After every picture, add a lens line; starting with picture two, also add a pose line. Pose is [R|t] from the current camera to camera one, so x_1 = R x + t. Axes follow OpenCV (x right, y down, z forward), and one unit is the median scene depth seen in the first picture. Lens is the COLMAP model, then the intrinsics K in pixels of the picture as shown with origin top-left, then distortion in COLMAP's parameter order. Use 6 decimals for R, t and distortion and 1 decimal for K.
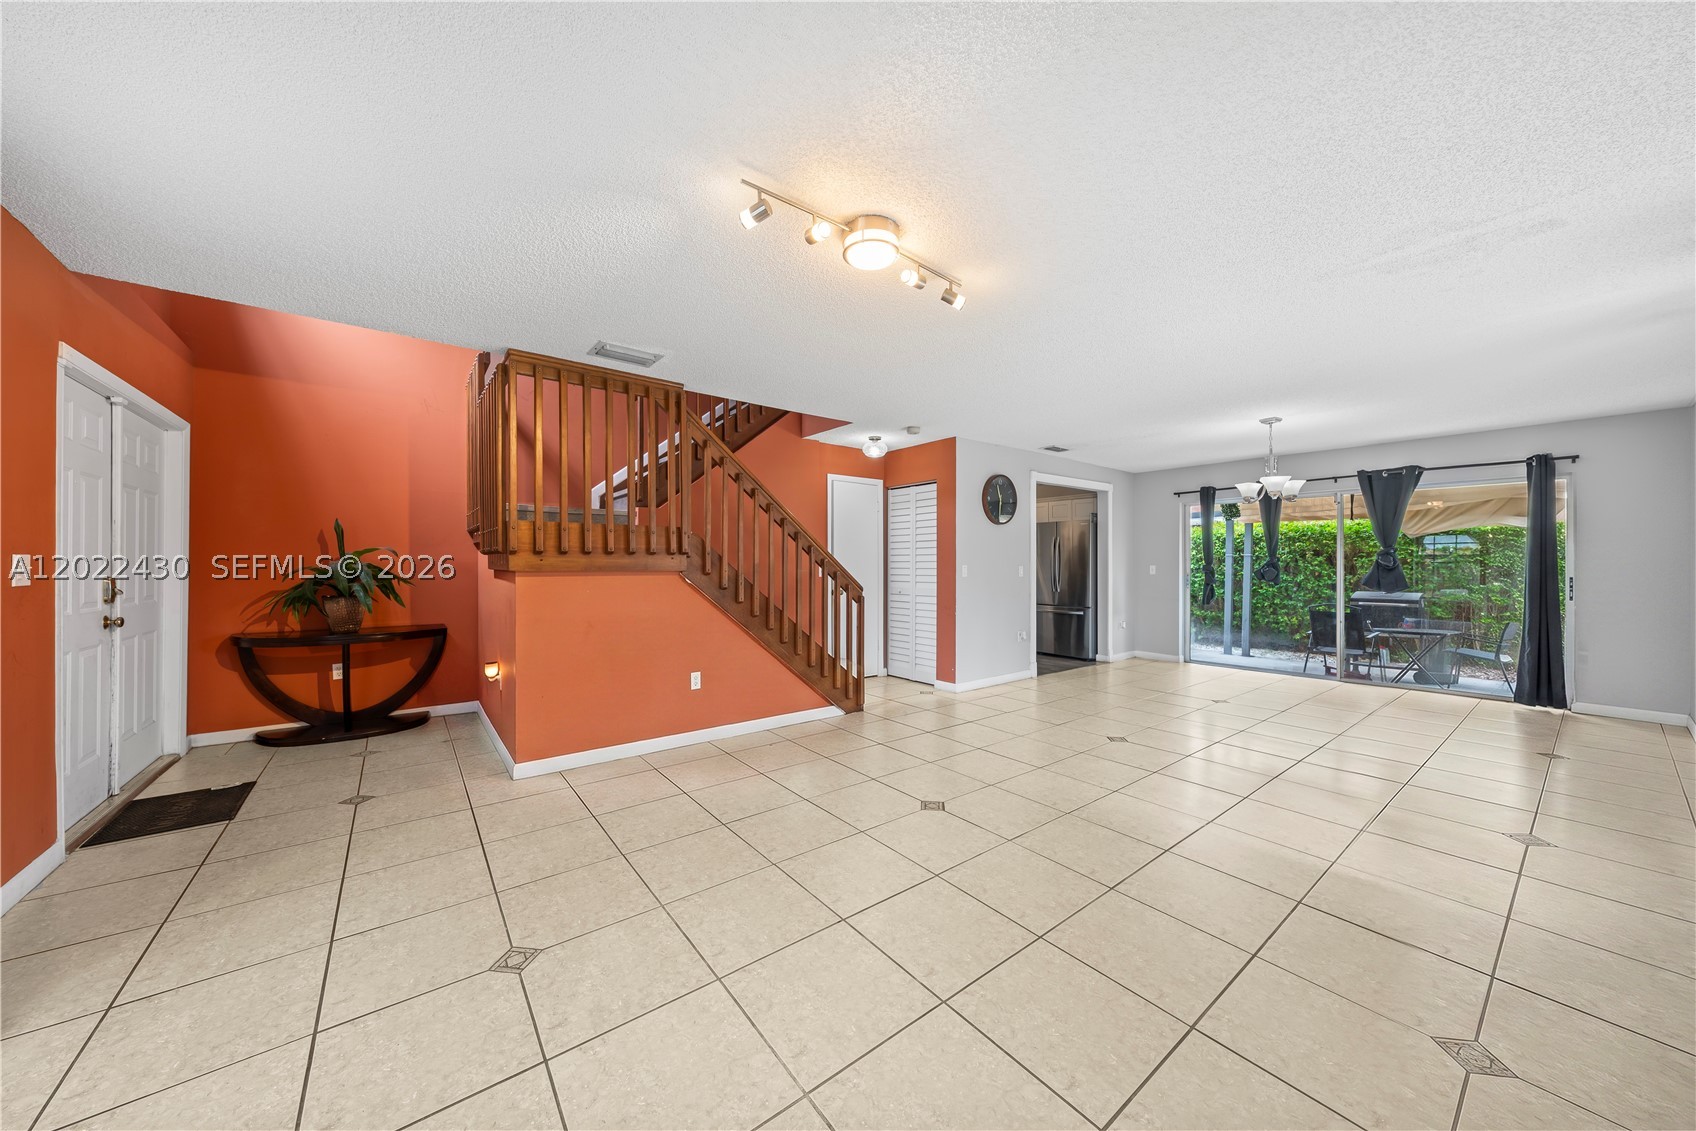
lens RADIAL K [[576.6, 0, 844.6], [0, 576.6, 576.2], [0, 0, 1]] dist [-0.001306, -0.000333]
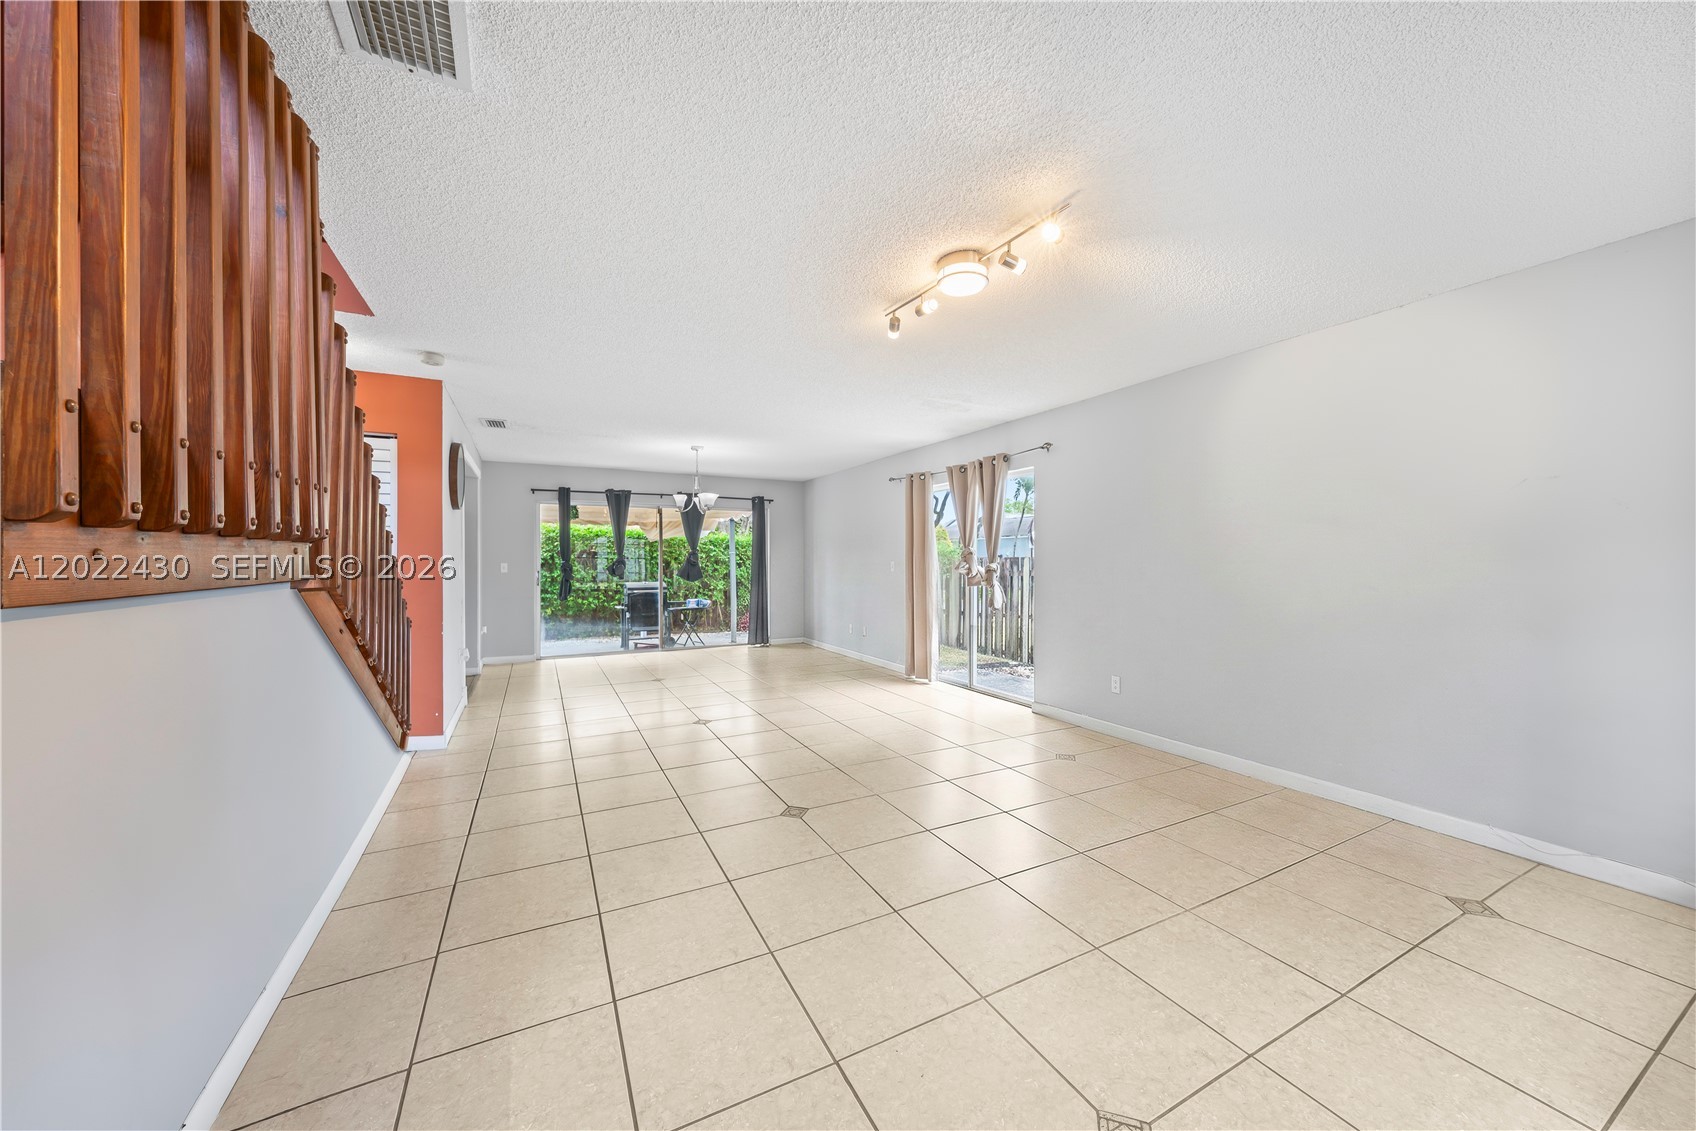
lens RADIAL K [[602.6, 0, 846.0], [0, 602.6, 549.8], [0, 0, 1]] dist [0.001682, -0.000029]
pose [[0.172172, 0.016425, 0.984930, -0.464591], [0.023318, 0.999513, -0.020745, -0.009802], [-0.984791, 0.026538, 0.171705, 0.409077]]
